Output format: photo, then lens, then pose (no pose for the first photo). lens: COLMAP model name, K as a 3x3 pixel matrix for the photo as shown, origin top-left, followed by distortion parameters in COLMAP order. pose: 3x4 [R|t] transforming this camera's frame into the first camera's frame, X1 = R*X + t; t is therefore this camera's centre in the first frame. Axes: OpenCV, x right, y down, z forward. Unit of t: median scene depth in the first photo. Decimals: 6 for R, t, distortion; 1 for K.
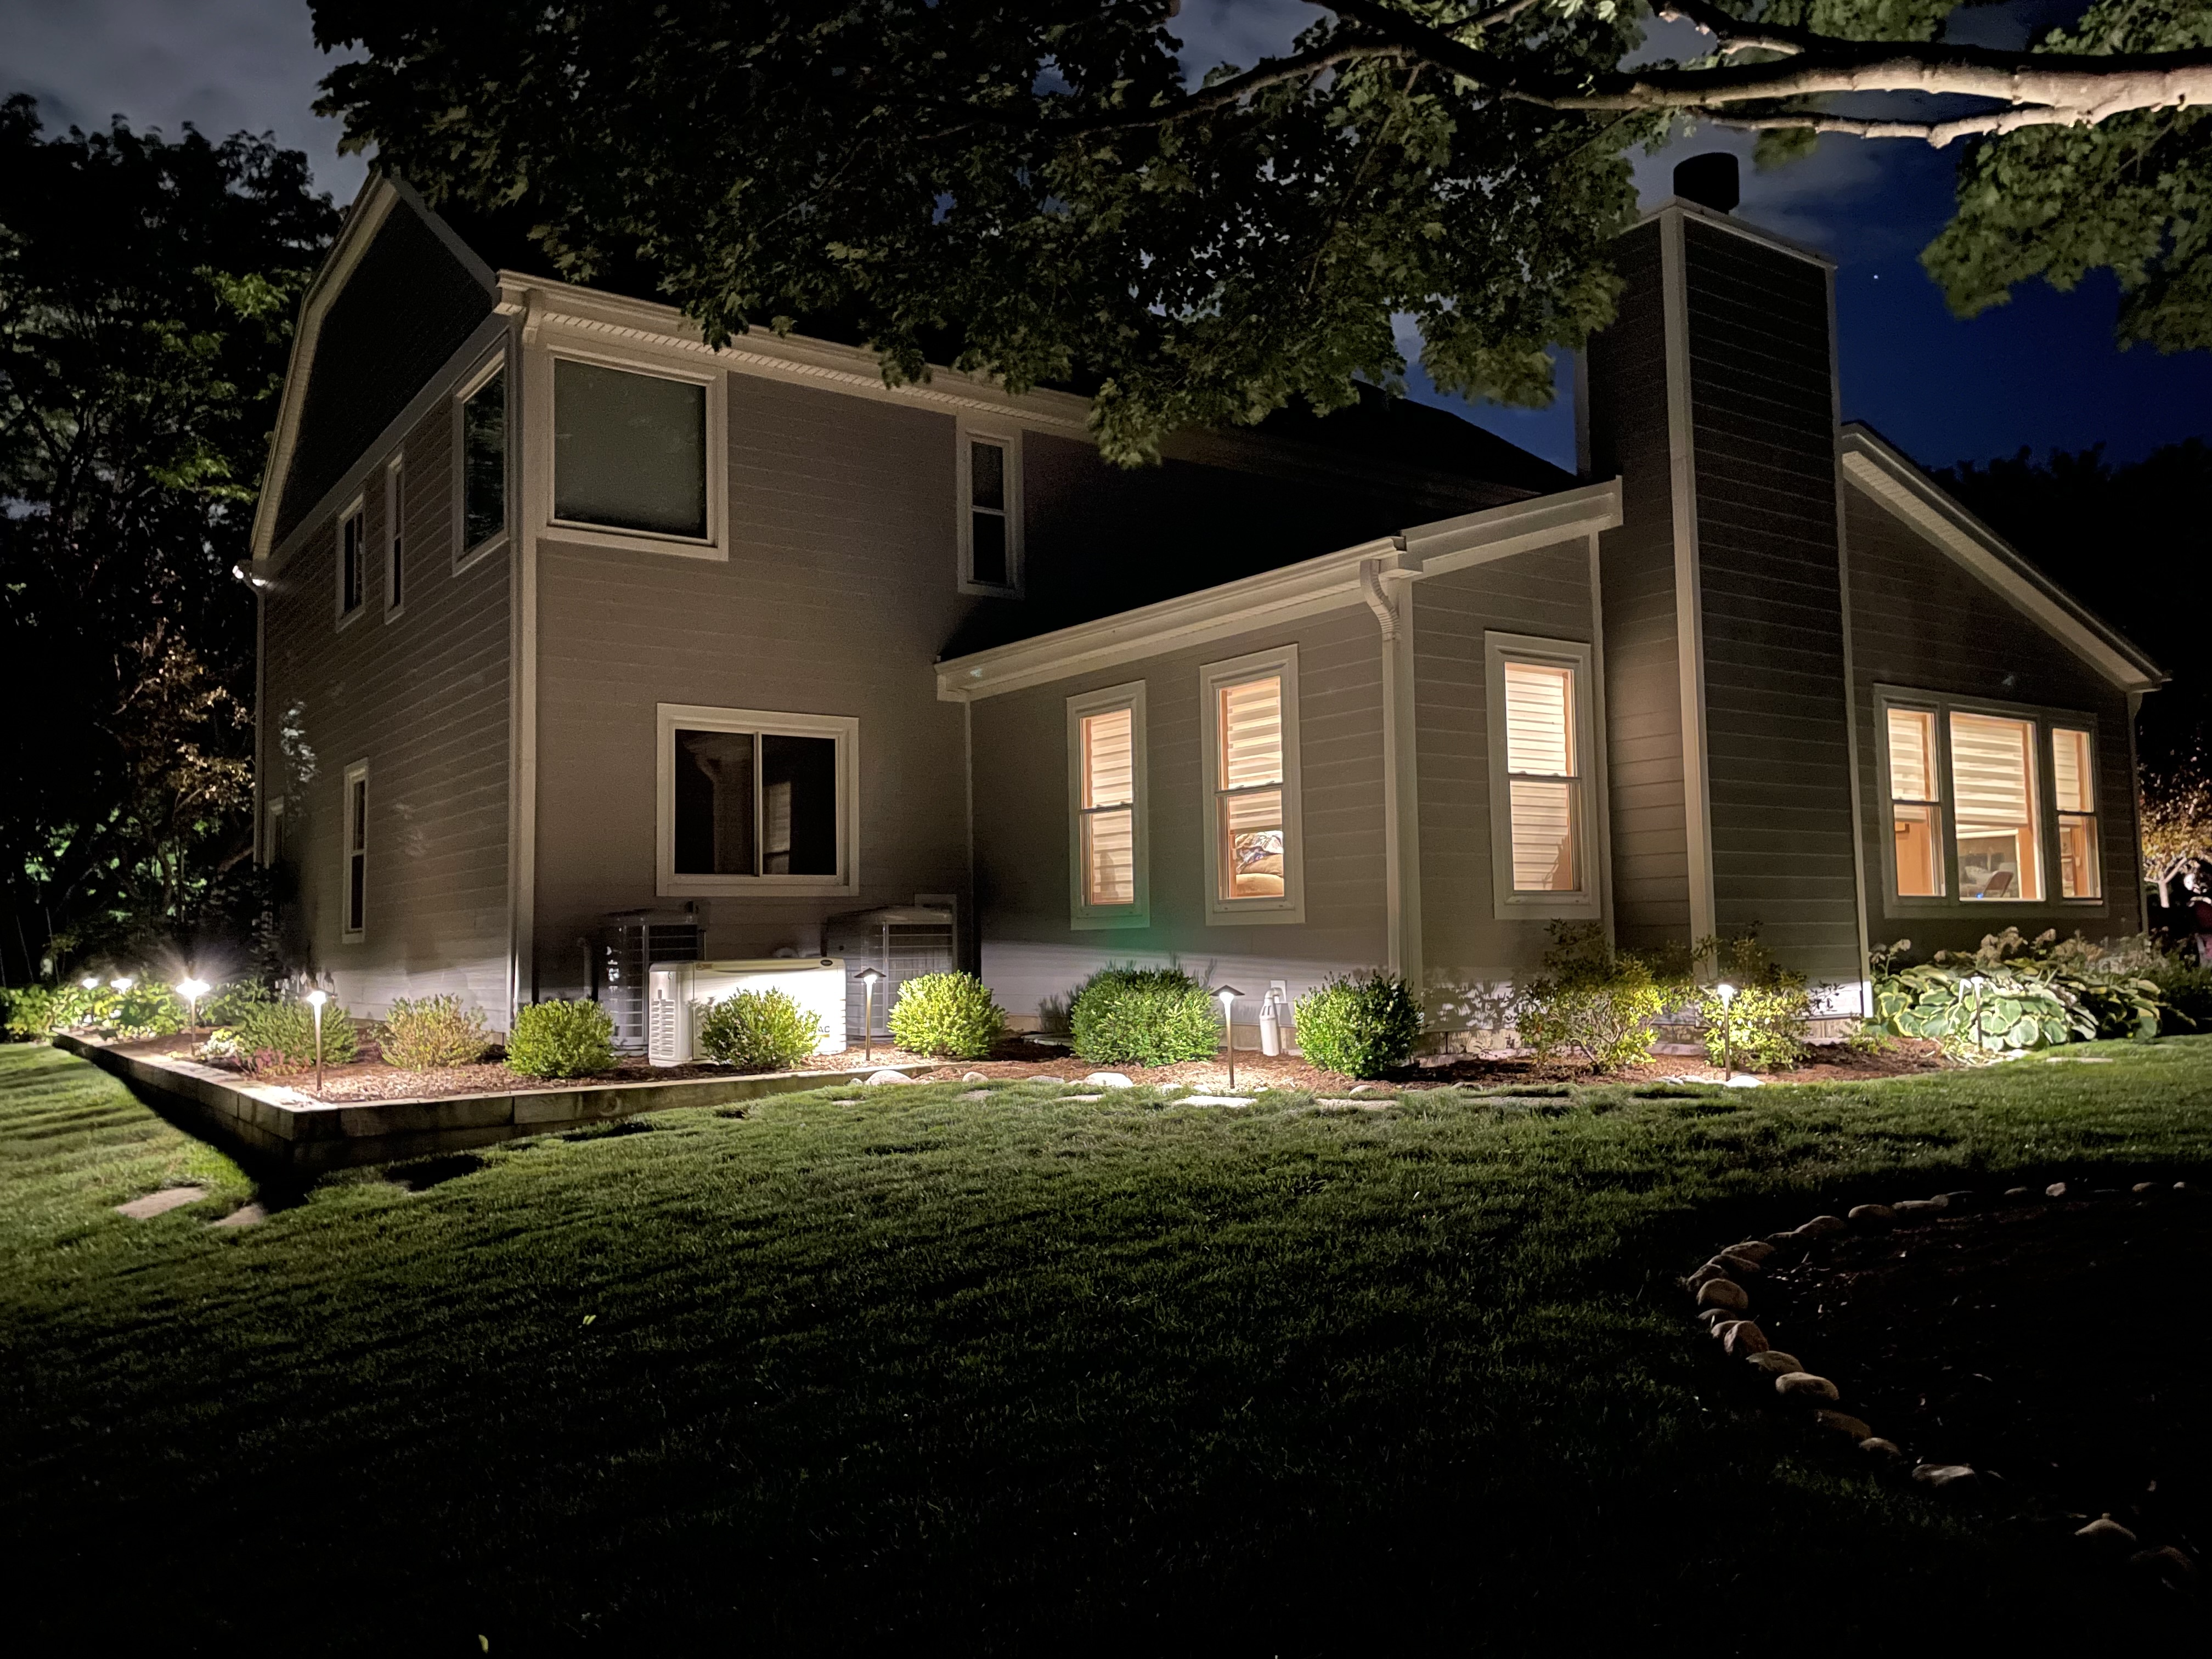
lens RADIAL K [[1647.4, 0, 1106.0], [0, 1647.4, 829.5], [0, 0, 1]] dist [-0.004312, -0.003296]
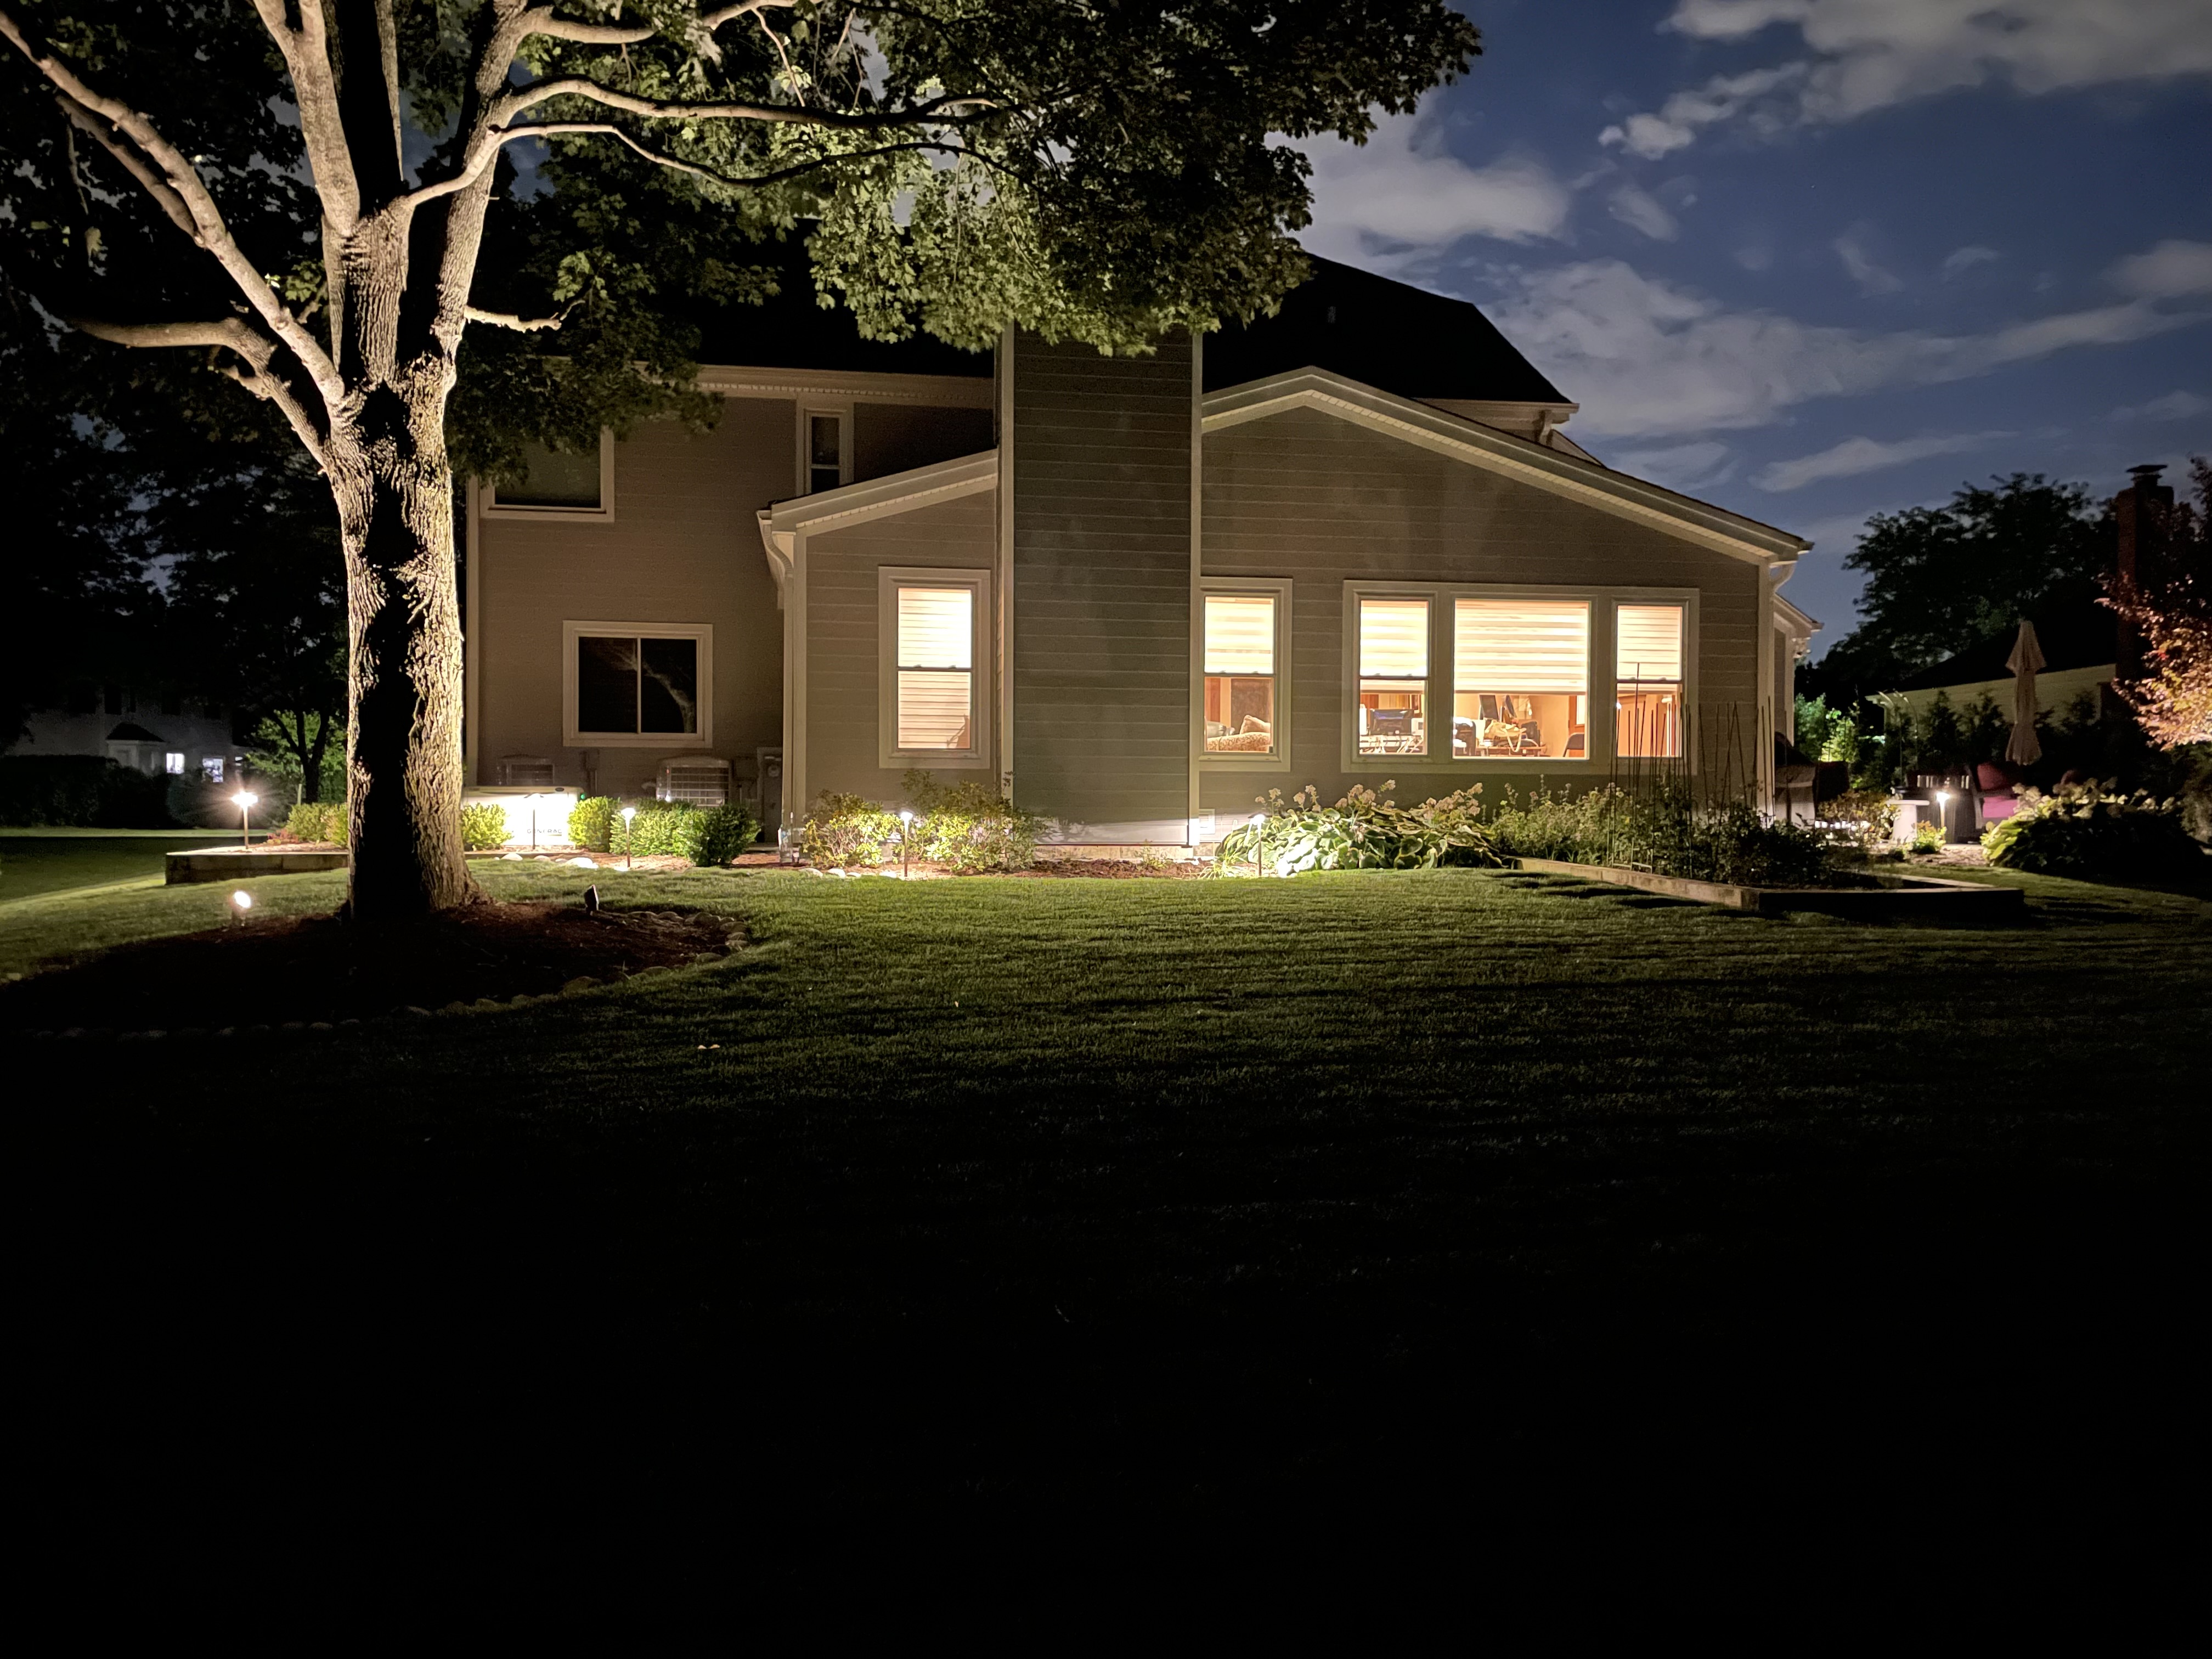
lens RADIAL K [[1647.4, 0, 1106.0], [0, 1647.4, 829.5], [0, 0, 1]] dist [-0.004312, -0.003296]
pose [[0.909670, 0.028519, -0.414352, 0.803486], [0.009773, 0.995894, 0.090002, -0.015819], [0.415217, -0.085921, 0.905656, -0.187843]]
